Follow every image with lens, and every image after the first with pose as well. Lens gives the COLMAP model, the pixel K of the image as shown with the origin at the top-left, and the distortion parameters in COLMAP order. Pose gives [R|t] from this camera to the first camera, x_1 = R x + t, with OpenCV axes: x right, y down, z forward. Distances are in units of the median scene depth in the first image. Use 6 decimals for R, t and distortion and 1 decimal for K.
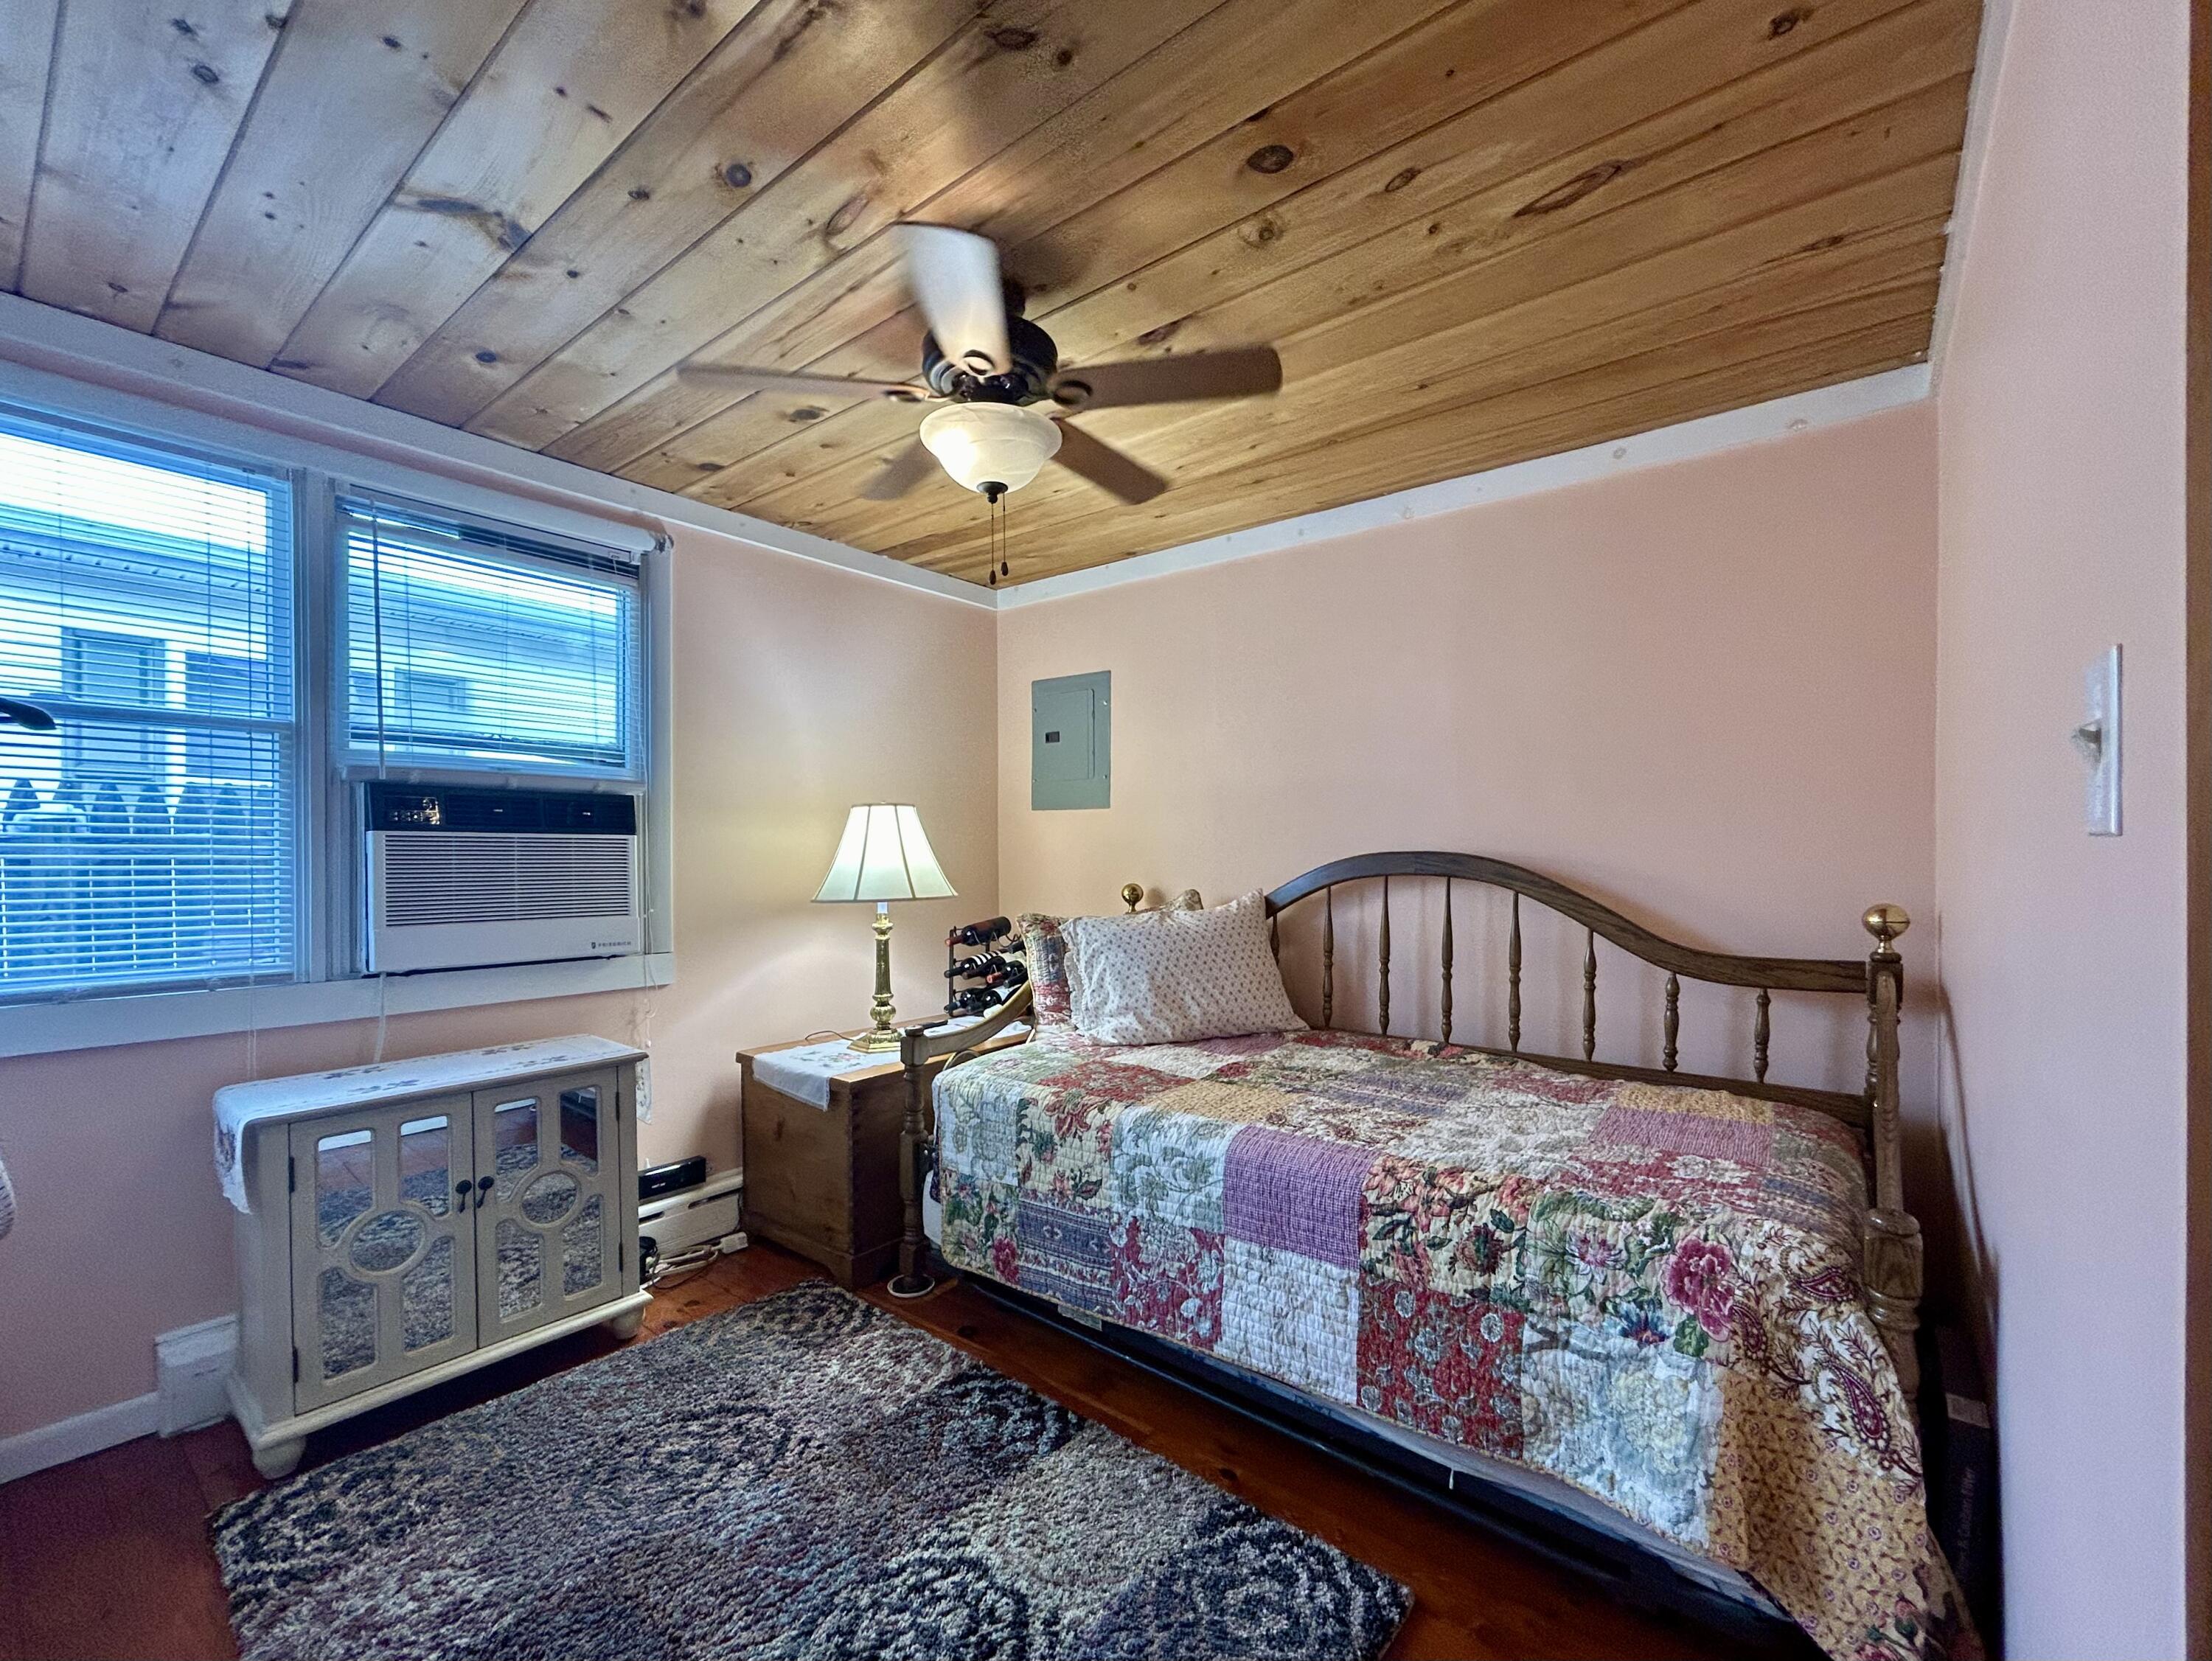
lens RADIAL K [[937.2, 0, 1110.2], [0, 937.2, 851.0], [0, 0, 1]] dist [-0.001737, -0.000262]
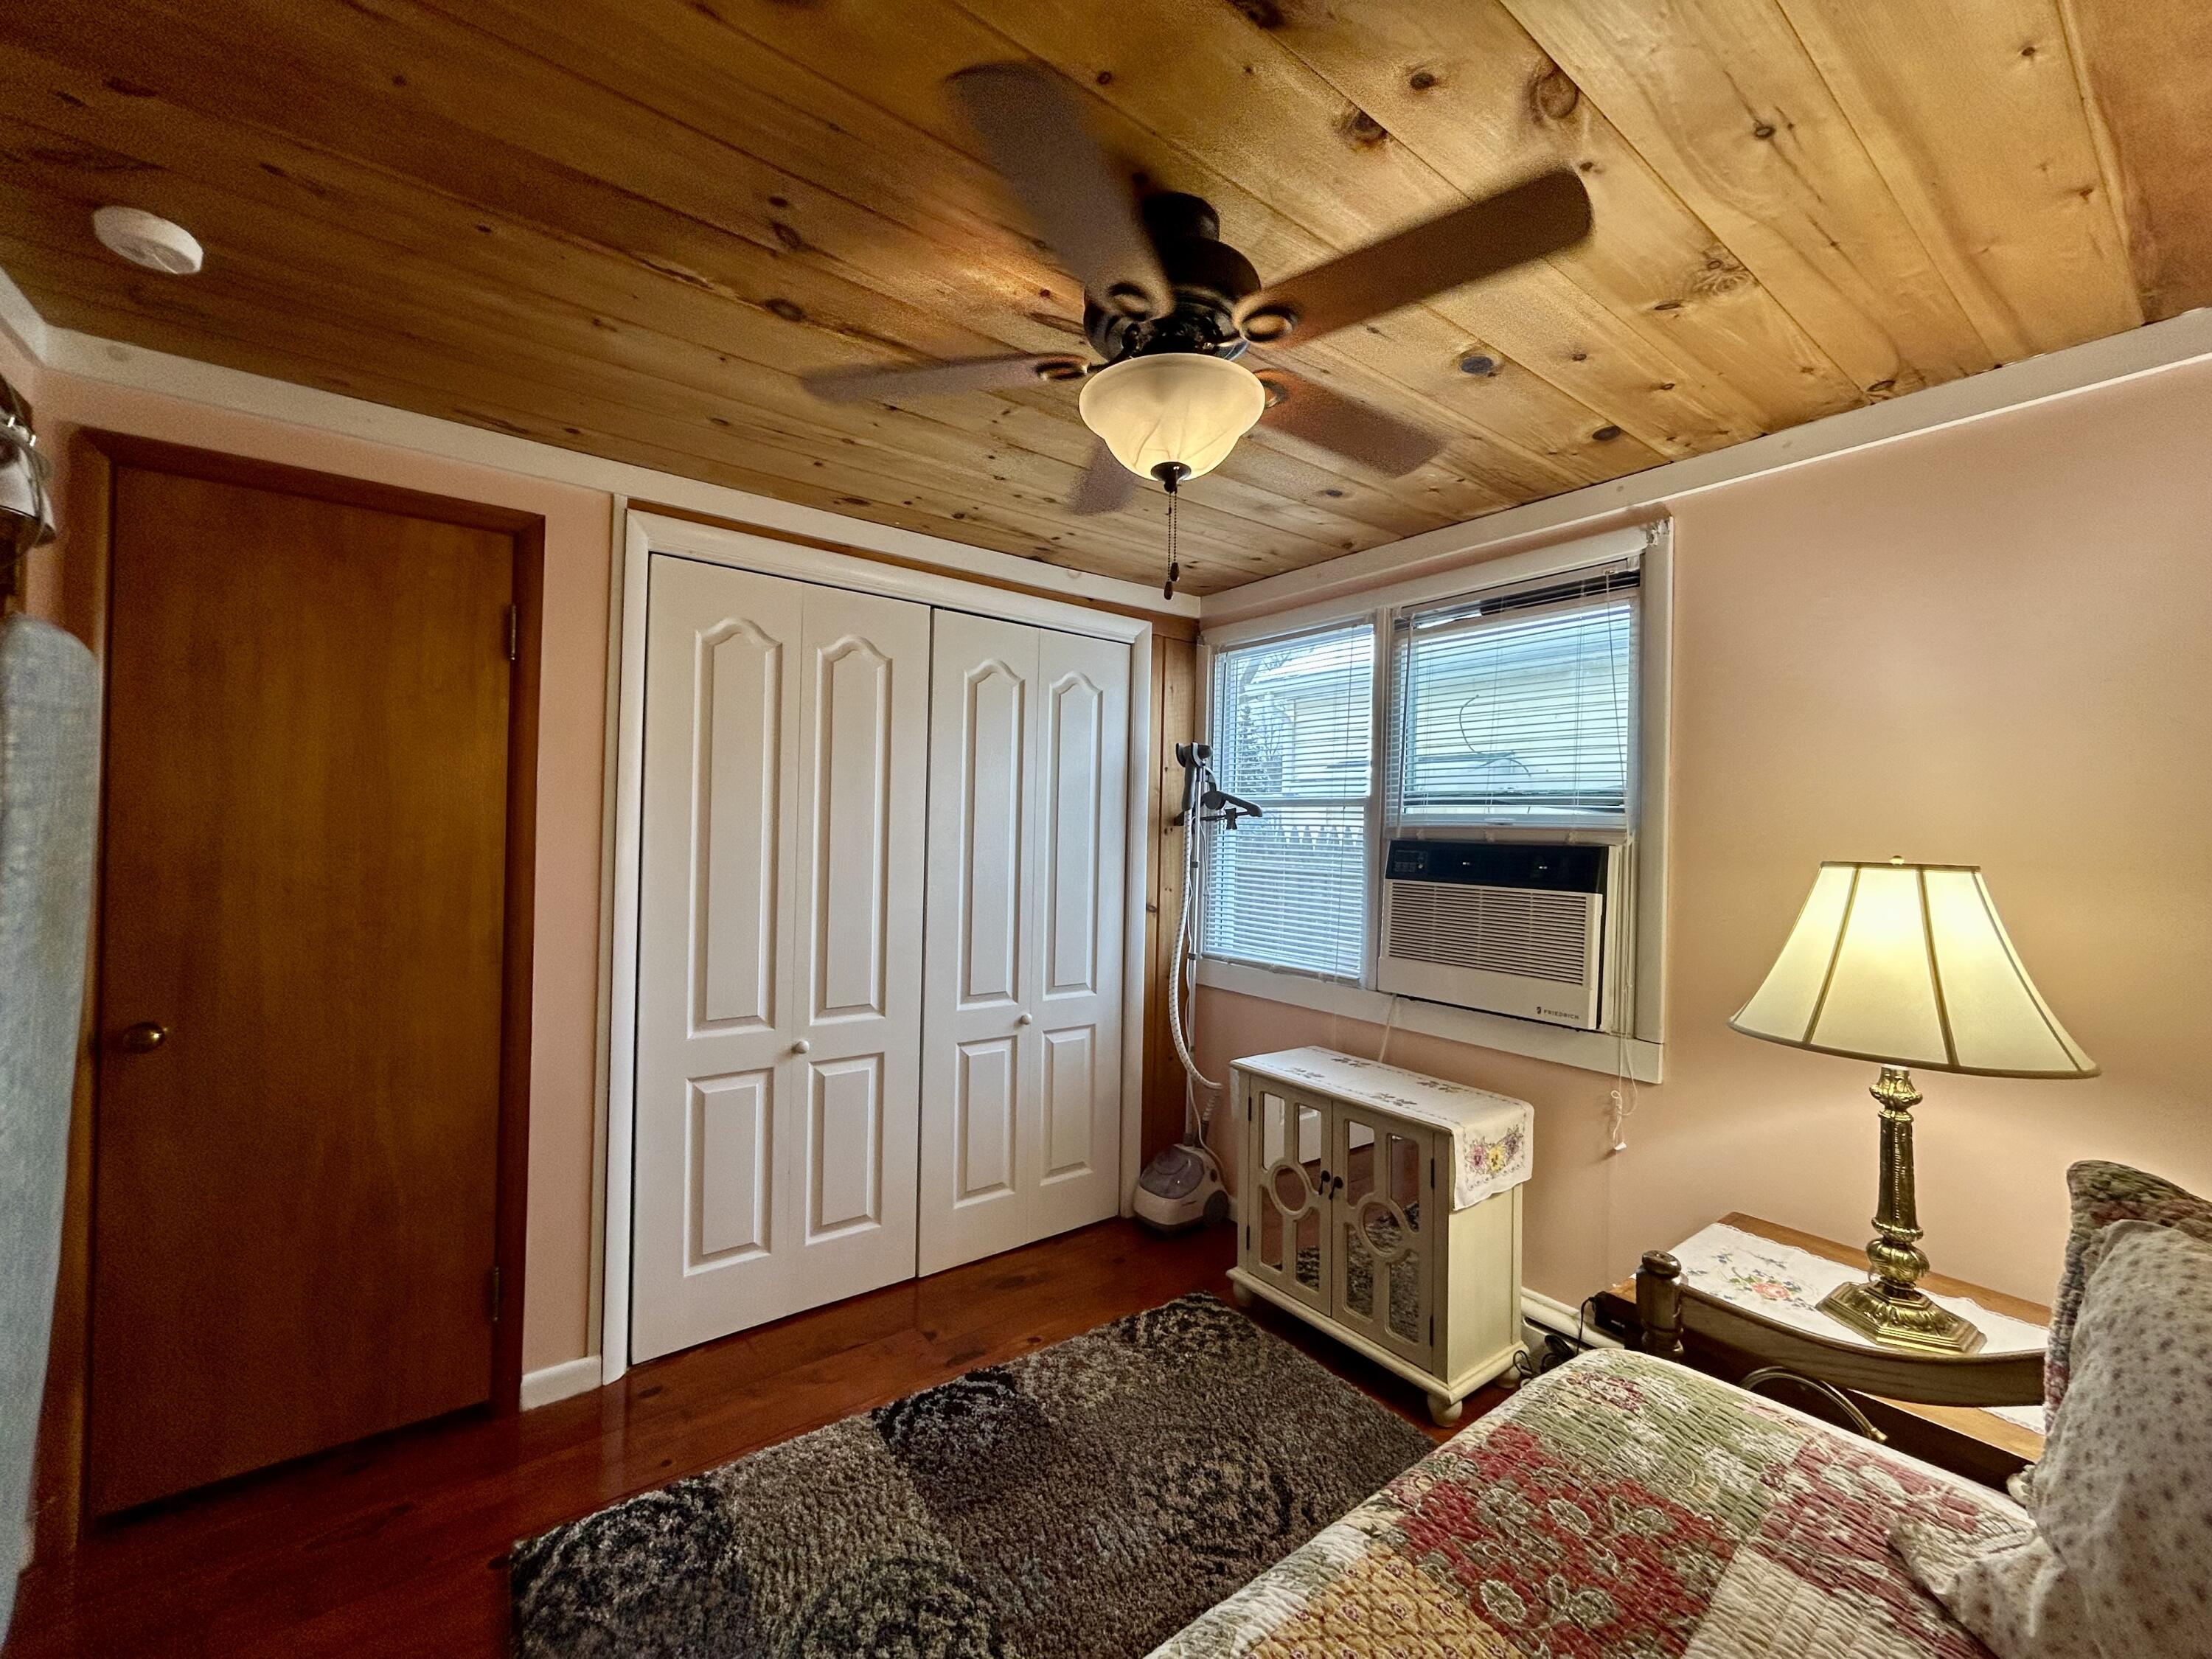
lens RADIAL K [[890.0, 0, 1110.6], [0, 890.0, 820.6], [0, 0, 1]] dist [-0.003261, 0.000049]
pose [[-0.243941, -0.012229, -0.969713, 0.415950], [-0.016220, 0.999832, -0.008528, -0.074016], [0.969655, 0.013649, -0.244098, 0.816625]]
